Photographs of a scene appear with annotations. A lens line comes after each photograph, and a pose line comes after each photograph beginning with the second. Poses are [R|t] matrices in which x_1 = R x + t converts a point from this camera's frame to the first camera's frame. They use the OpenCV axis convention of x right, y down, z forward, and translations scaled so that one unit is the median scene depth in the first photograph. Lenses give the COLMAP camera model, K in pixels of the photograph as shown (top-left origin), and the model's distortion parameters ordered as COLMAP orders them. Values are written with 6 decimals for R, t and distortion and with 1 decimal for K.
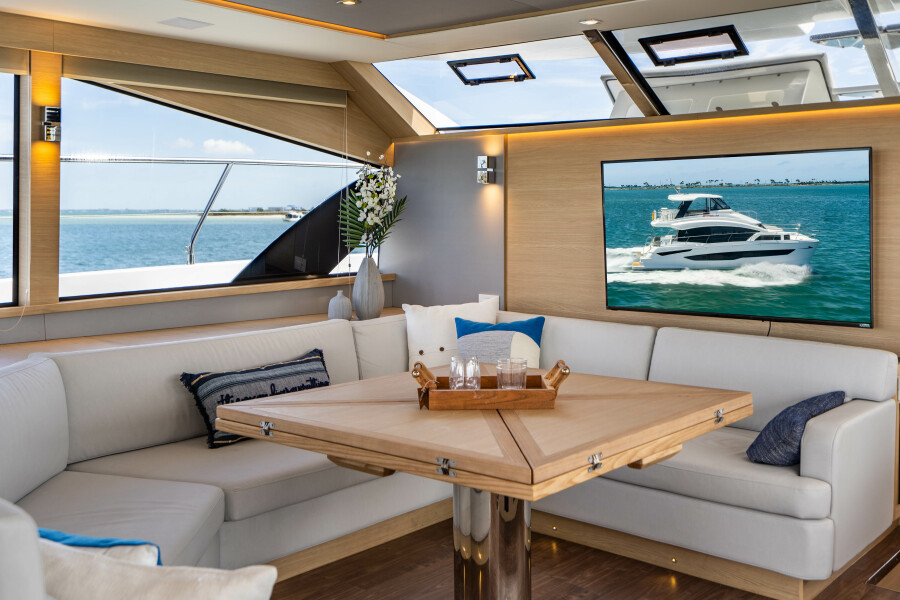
lens RADIAL K [[918.8, 0, 450.8], [0, 918.8, 272.8], [0, 0, 1]] dist [0.009977, 0.000000]
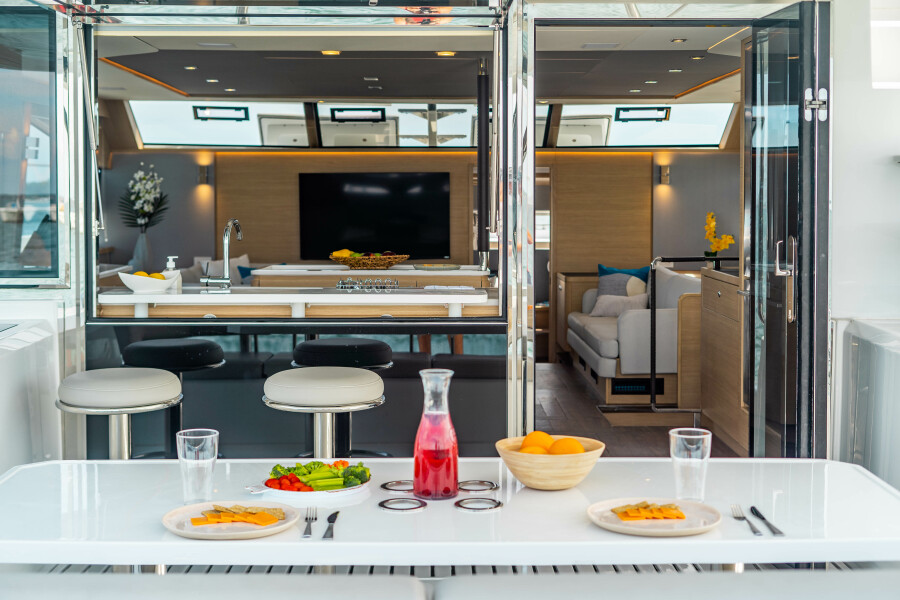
lens RADIAL K [[1369.8, 0, 451.7], [0, 1369.8, 298.3], [0, 0, 1]] dist [0.035961, 0.000000]
pose [[0.730251, -0.050858, 0.681284, -1.449101], [0.045424, 0.998633, 0.025860, 0.062133], [-0.681668, 0.012062, 0.731563, -1.120647]]
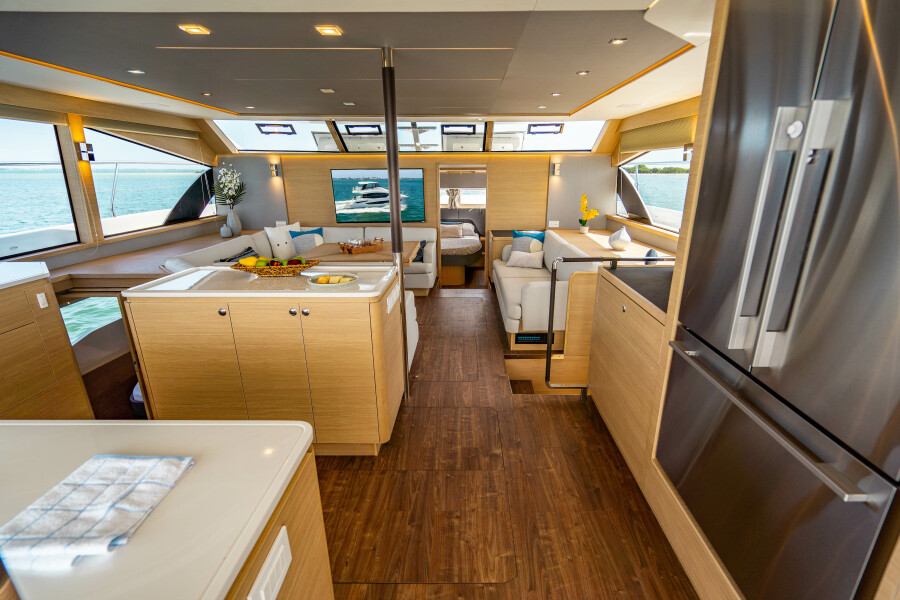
lens RADIAL K [[419.7, 0, 464.5], [0, 419.7, 321.1], [0, 0, 1]] dist [-0.006143, -0.000375]
pose [[0.746955, -0.223676, 0.626121, -0.450203], [0.044755, 0.956492, 0.288306, -0.029305], [-0.663367, -0.187329, 0.724467, -0.293128]]
